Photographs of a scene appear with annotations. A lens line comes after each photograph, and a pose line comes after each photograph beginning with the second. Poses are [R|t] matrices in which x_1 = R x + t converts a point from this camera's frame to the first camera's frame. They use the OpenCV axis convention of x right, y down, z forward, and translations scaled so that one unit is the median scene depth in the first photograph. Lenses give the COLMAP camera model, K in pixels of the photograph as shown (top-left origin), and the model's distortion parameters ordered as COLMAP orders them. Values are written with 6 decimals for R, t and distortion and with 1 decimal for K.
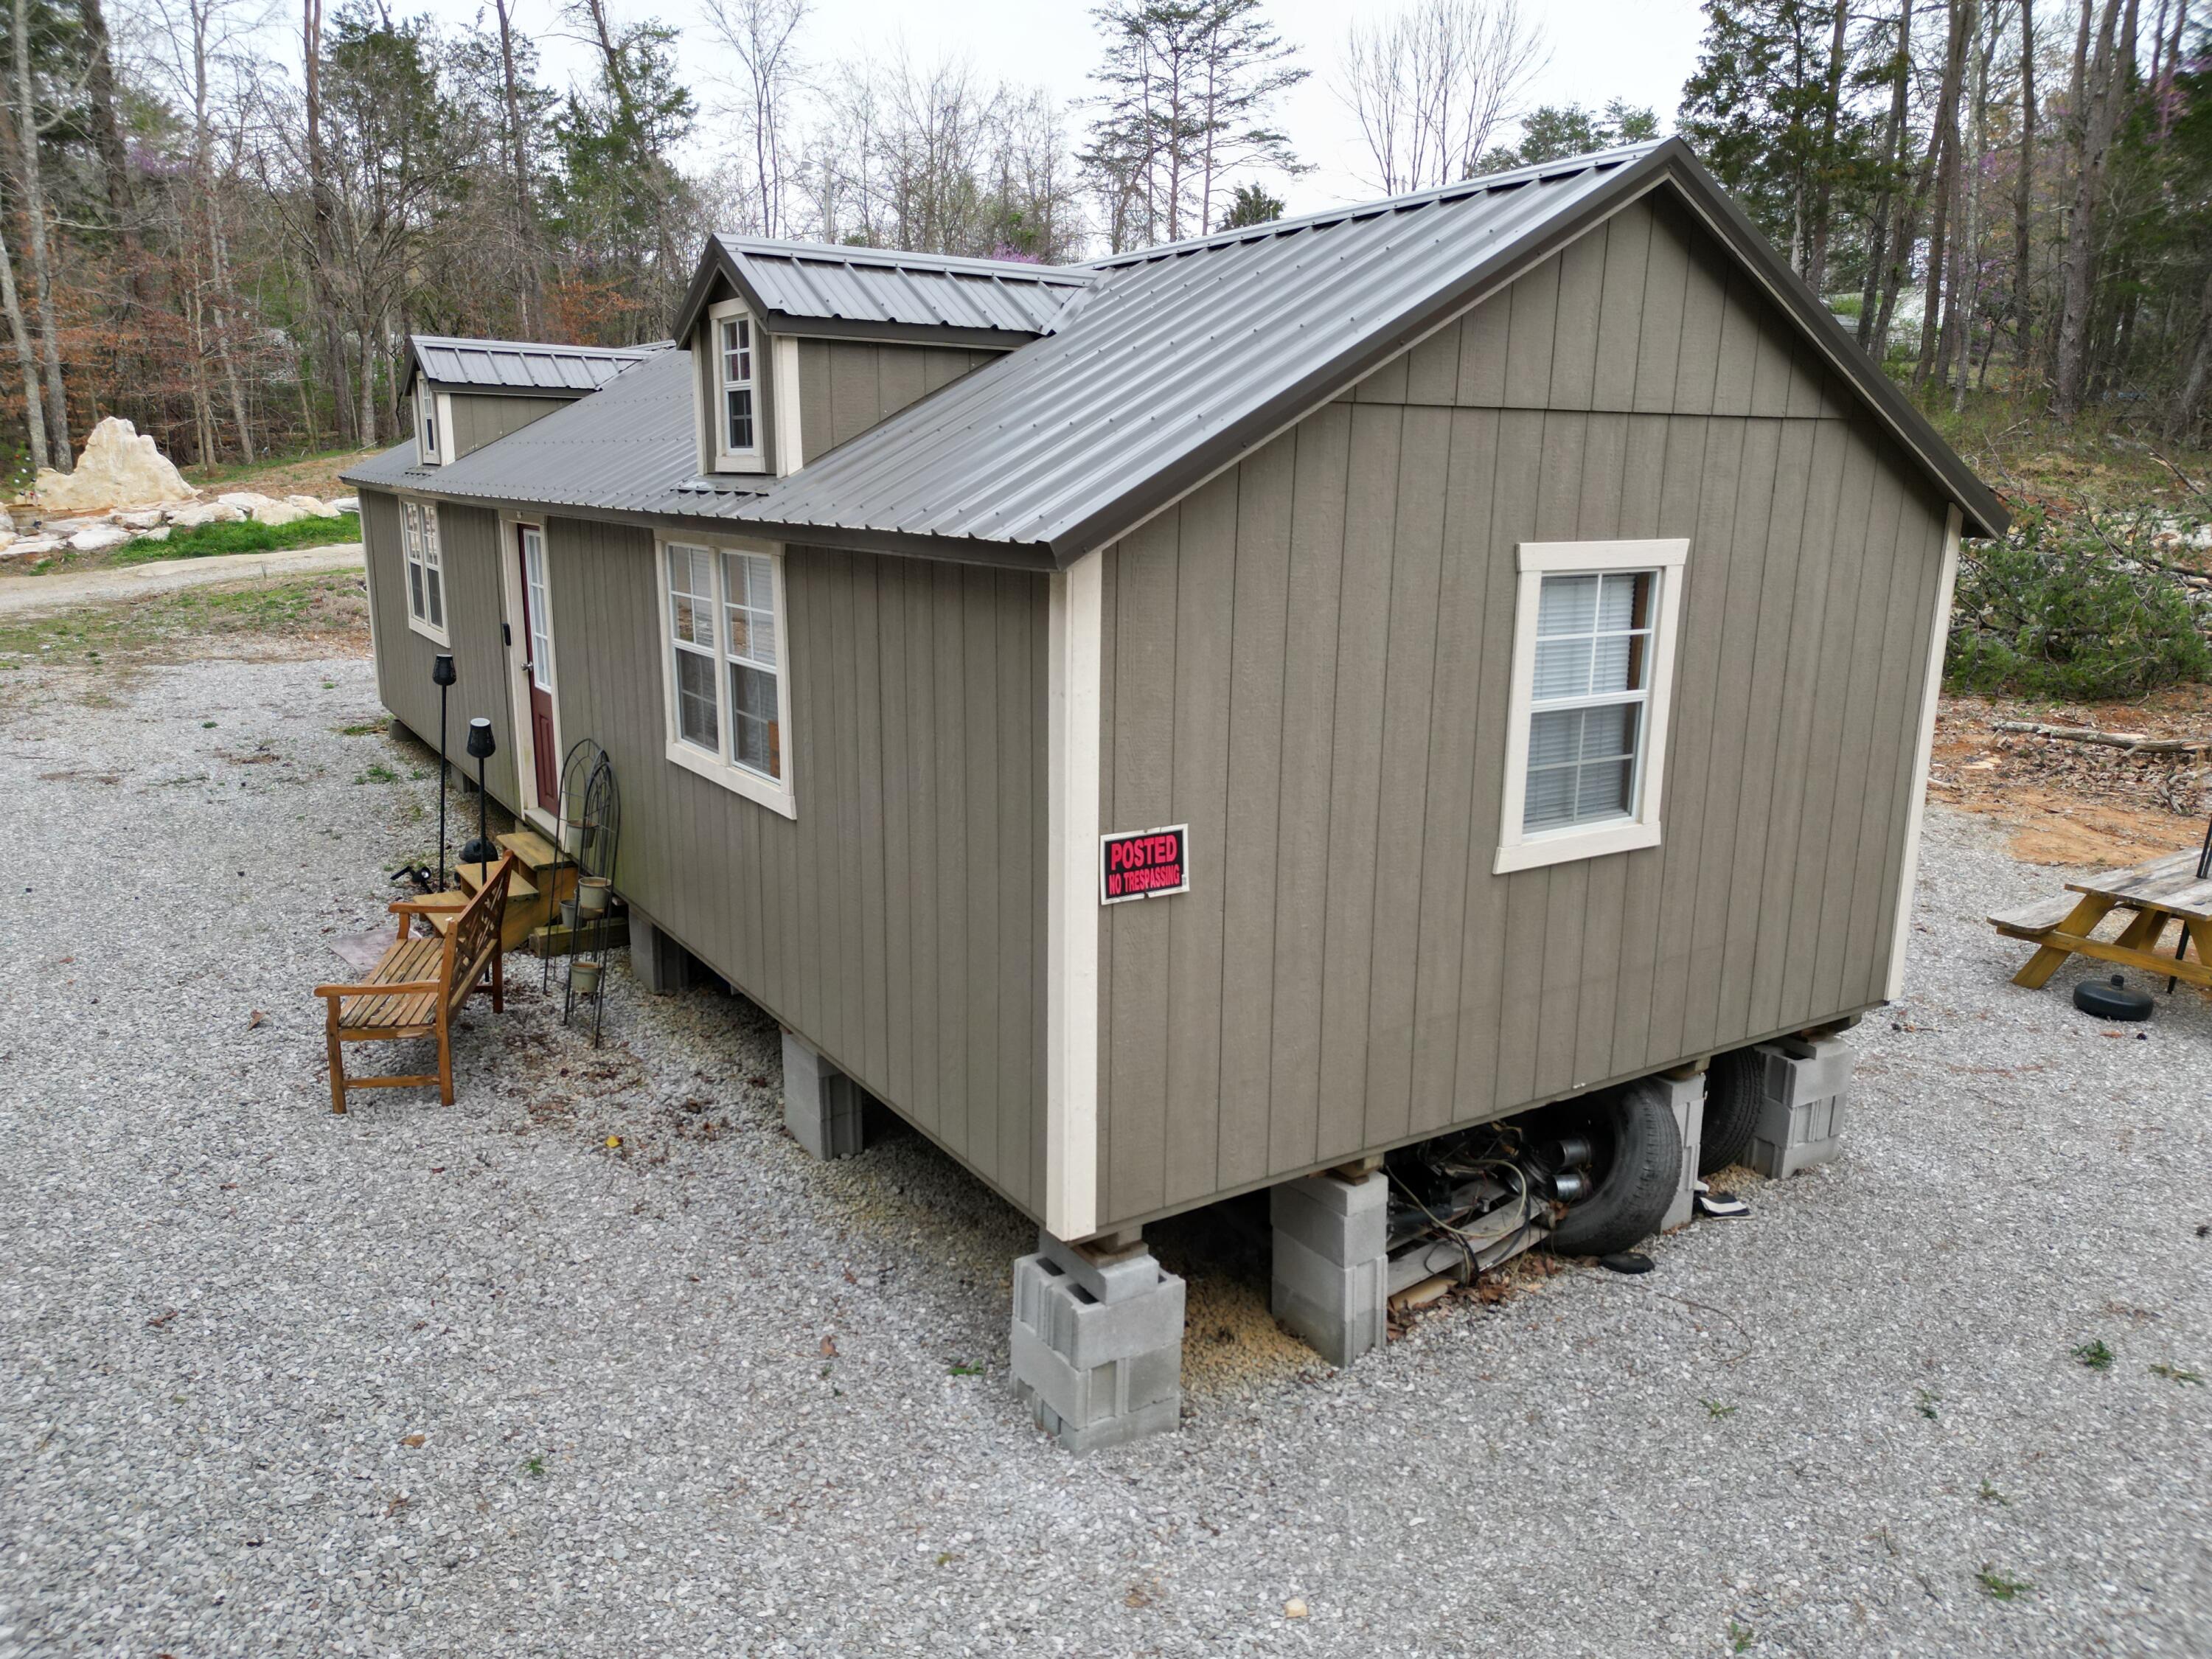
lens RADIAL K [[1547.5, 0, 1106.0], [0, 1547.5, 829.5], [0, 0, 1]] dist [0.048270, -0.028260]
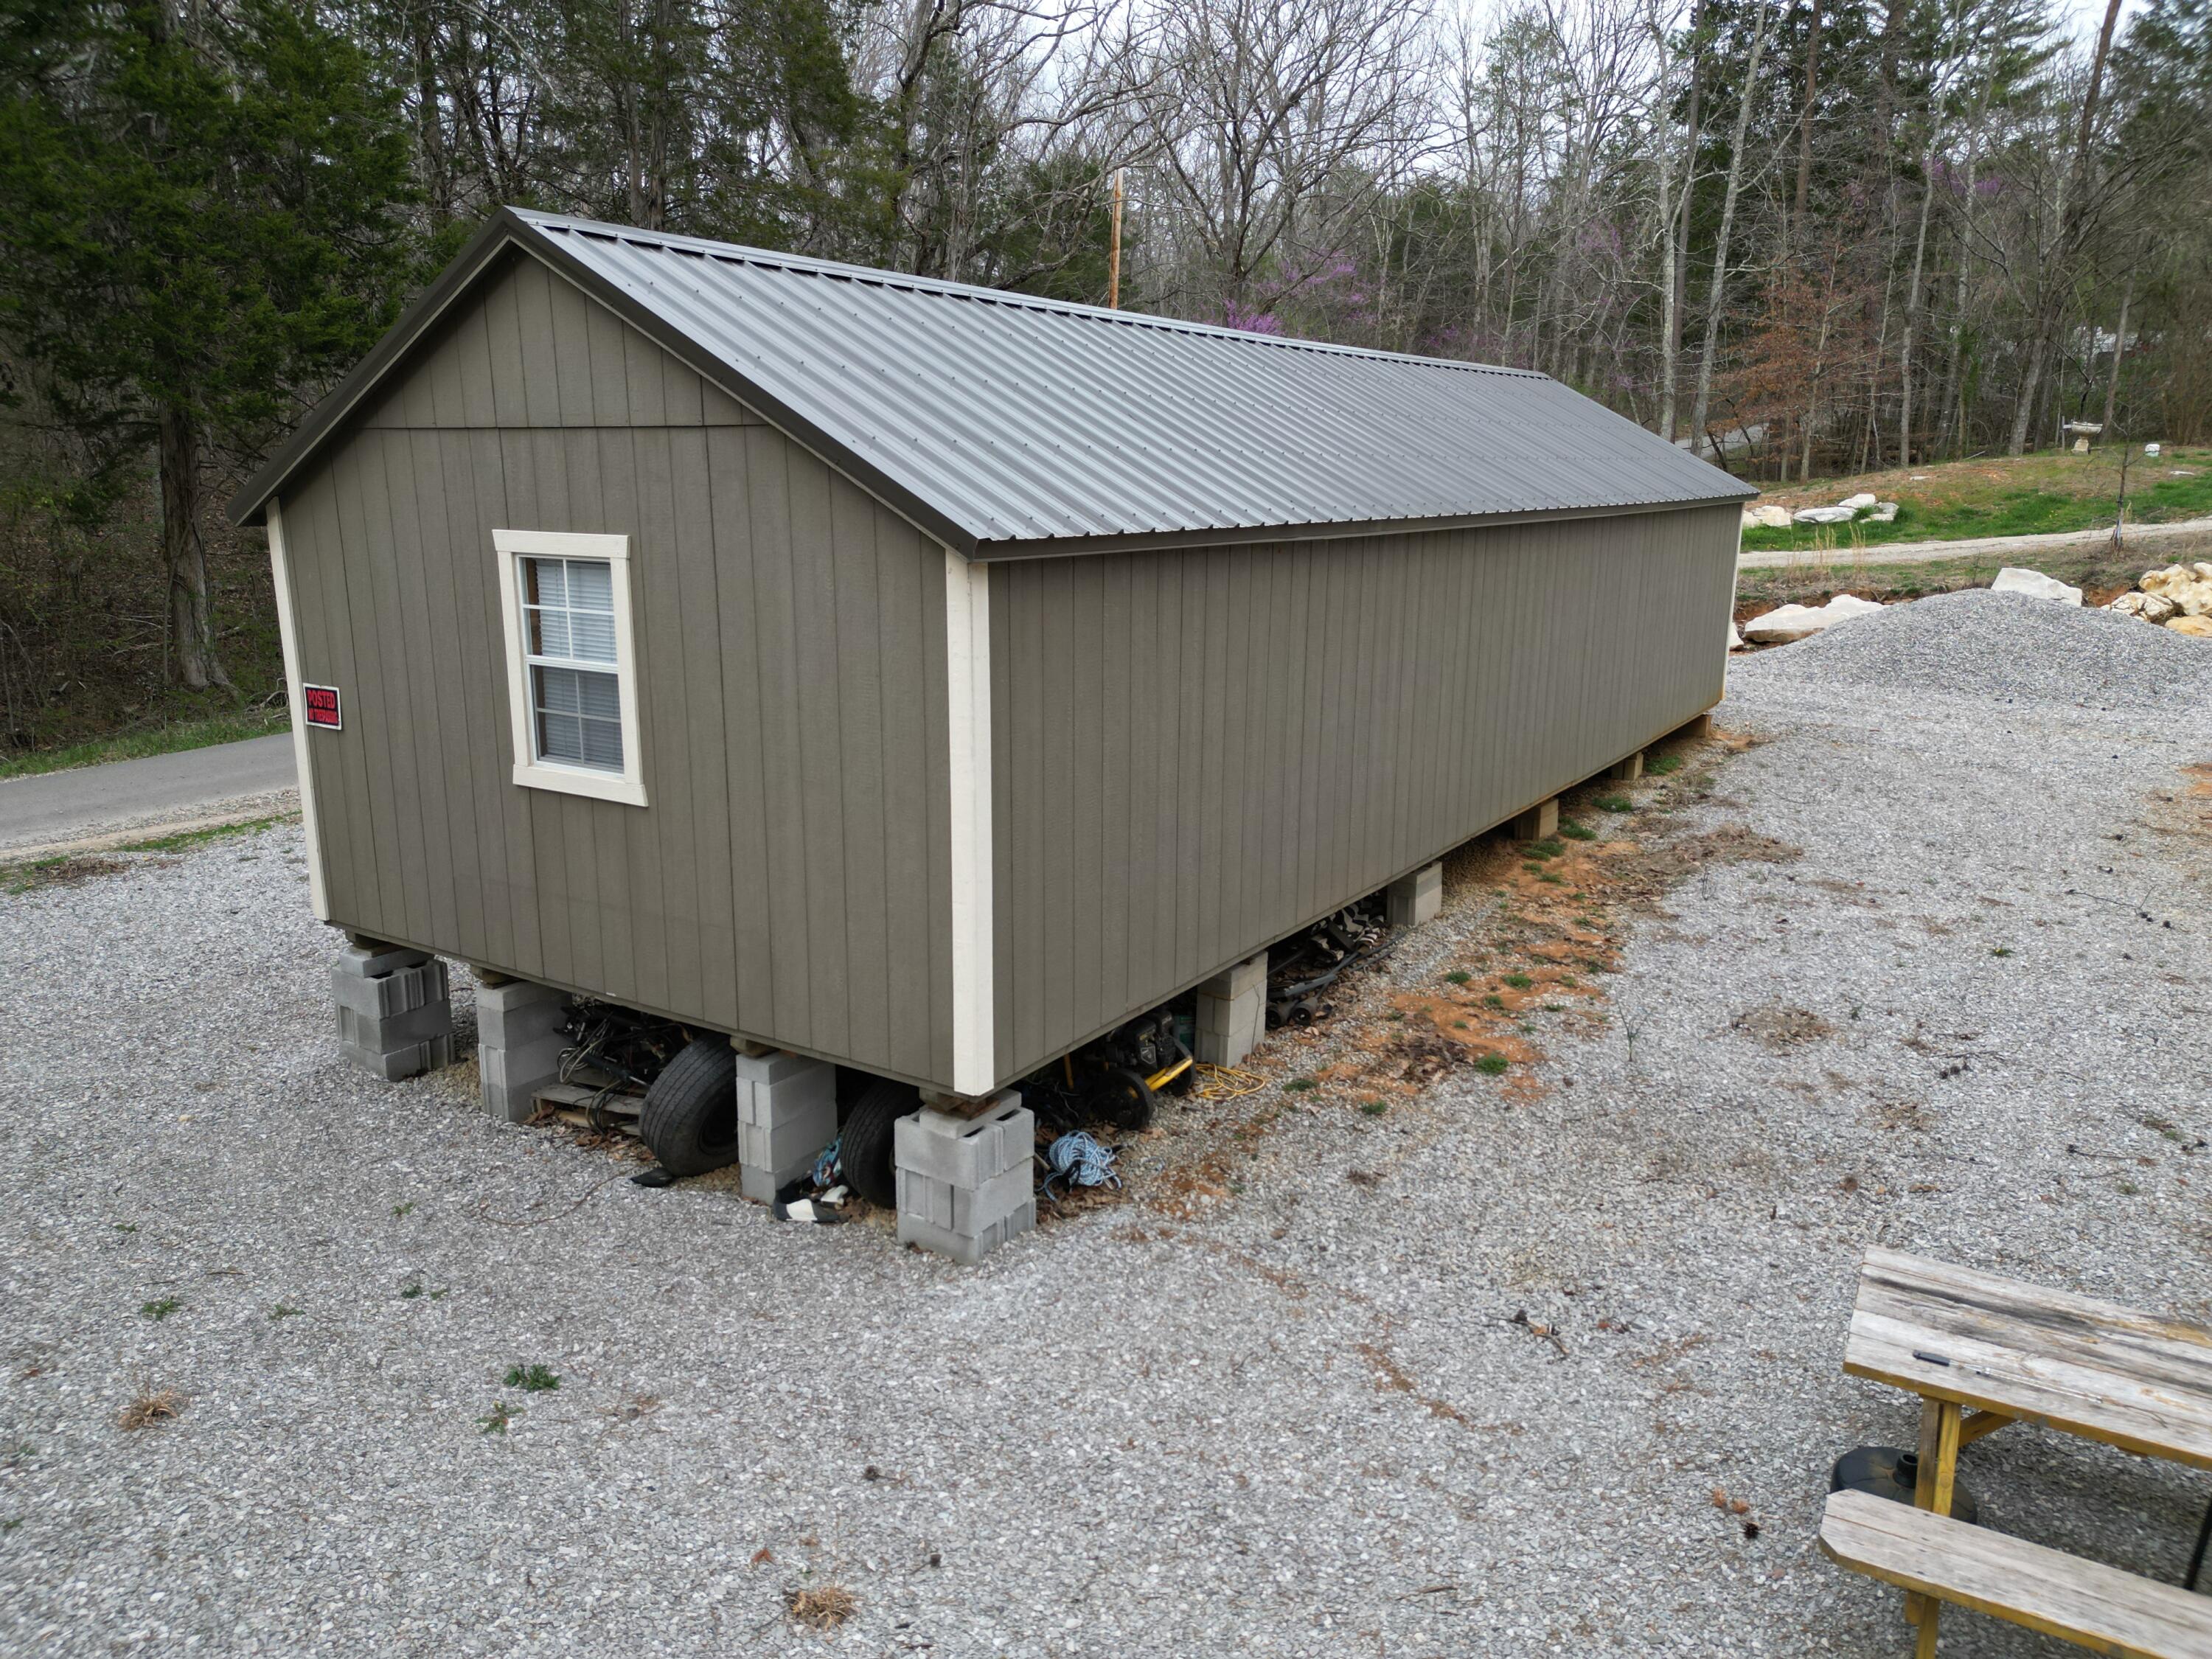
lens RADIAL K [[1543.0, 0, 1106.0], [0, 1543.0, 829.5], [0, 0, 1]] dist [0.111380, -0.151263]
pose [[0.410834, 0.195060, -0.890599, 1.591428], [-0.207941, 0.971146, 0.116777, -0.186028], [0.887680, 0.137216, 0.439541, 0.848001]]
